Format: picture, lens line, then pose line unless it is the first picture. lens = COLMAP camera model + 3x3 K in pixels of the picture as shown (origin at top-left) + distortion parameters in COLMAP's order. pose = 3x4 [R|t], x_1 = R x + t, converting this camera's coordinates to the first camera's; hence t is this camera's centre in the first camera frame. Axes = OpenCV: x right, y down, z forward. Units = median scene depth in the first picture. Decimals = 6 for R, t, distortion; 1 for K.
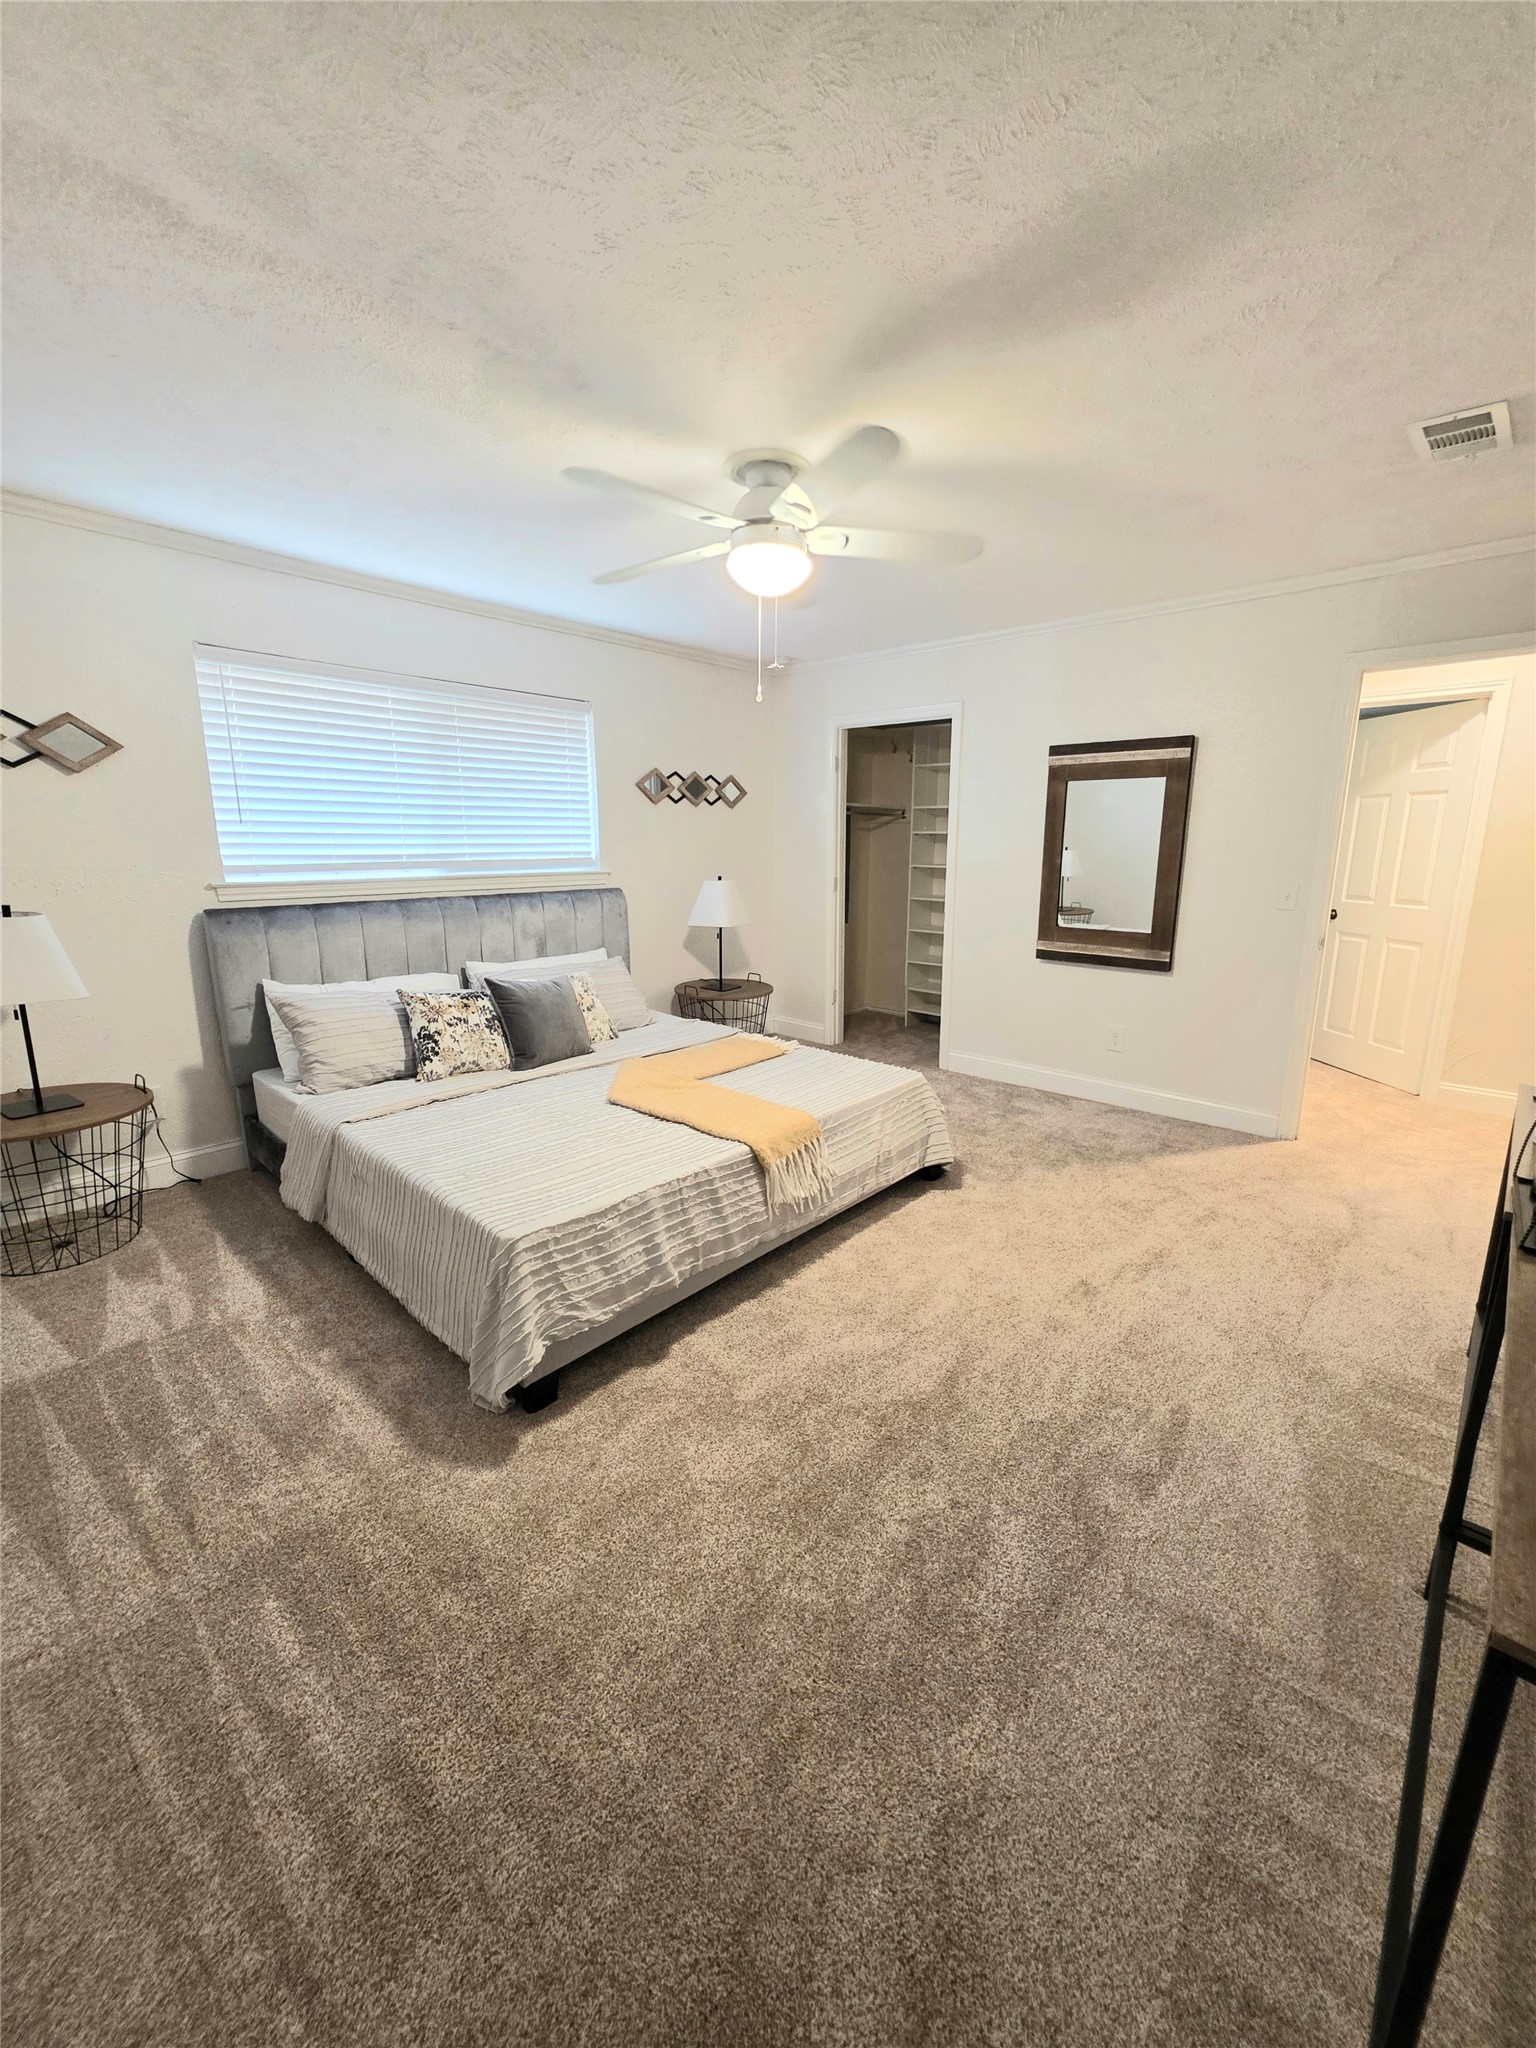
lens RADIAL K [[814.9, 0, 763.0], [0, 814.9, 1024.1], [0, 0, 1]] dist [0.007114, 0.000050]
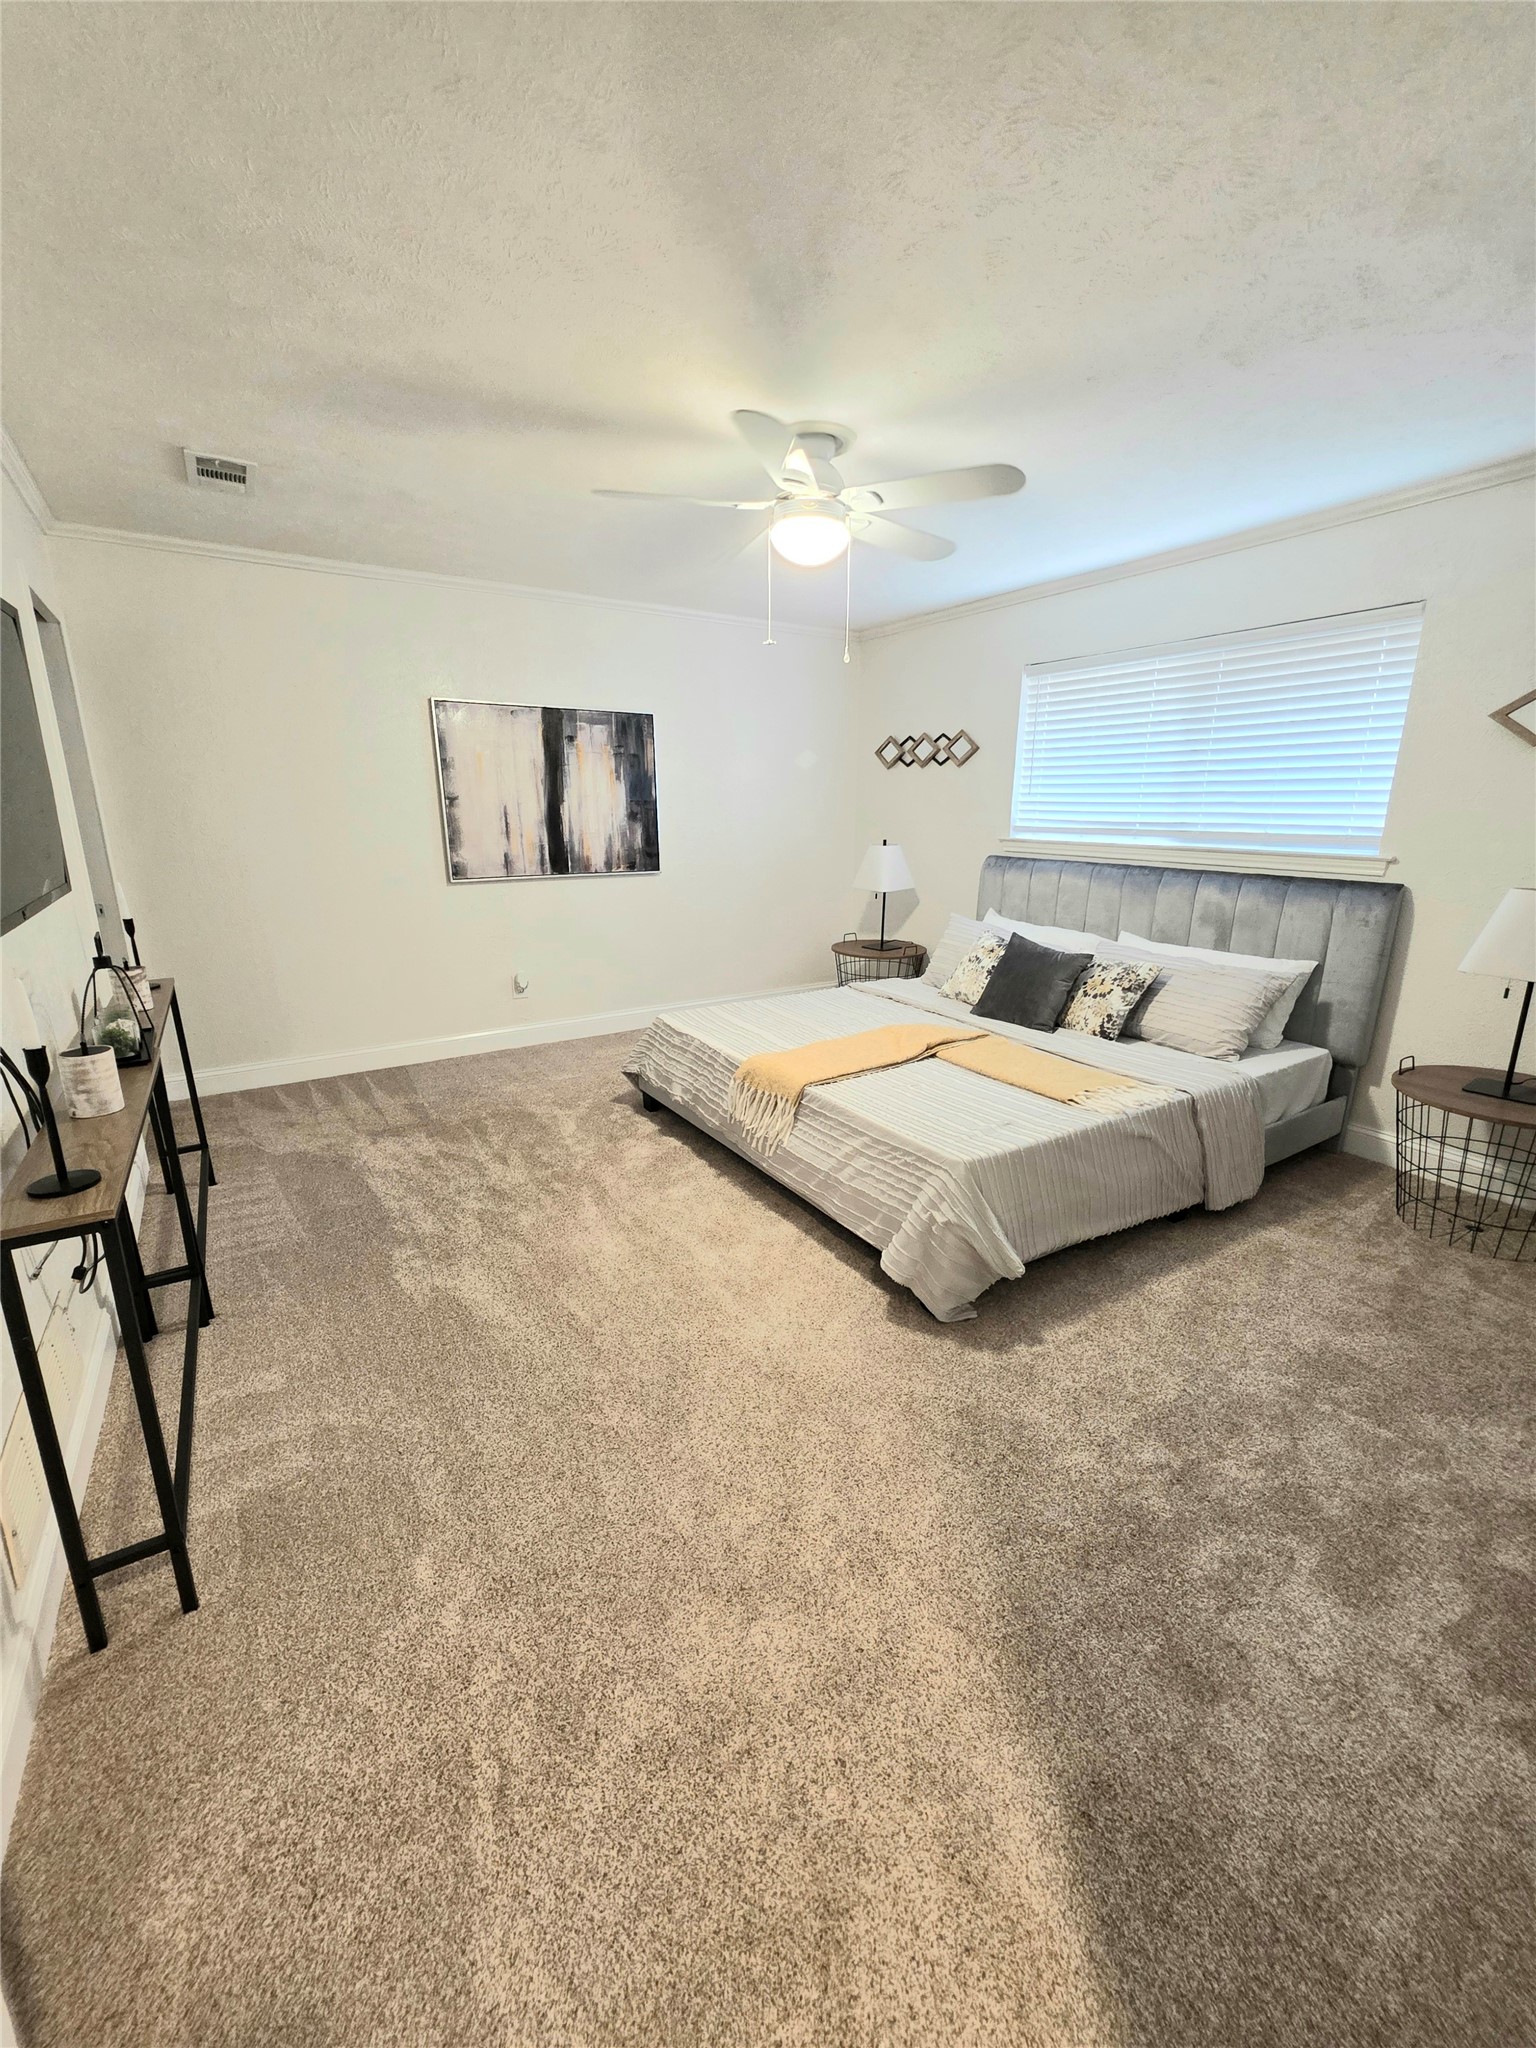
lens RADIAL K [[817.1, 0, 768.0], [0, 817.1, 1024.0], [0, 0, 1]] dist [0.003268, -0.000608]
pose [[-0.248255, 0.246419, -0.936828, 0.920659], [-0.227550, 0.925208, 0.303662, -0.229171], [0.941589, 0.288561, -0.173615, 1.040306]]
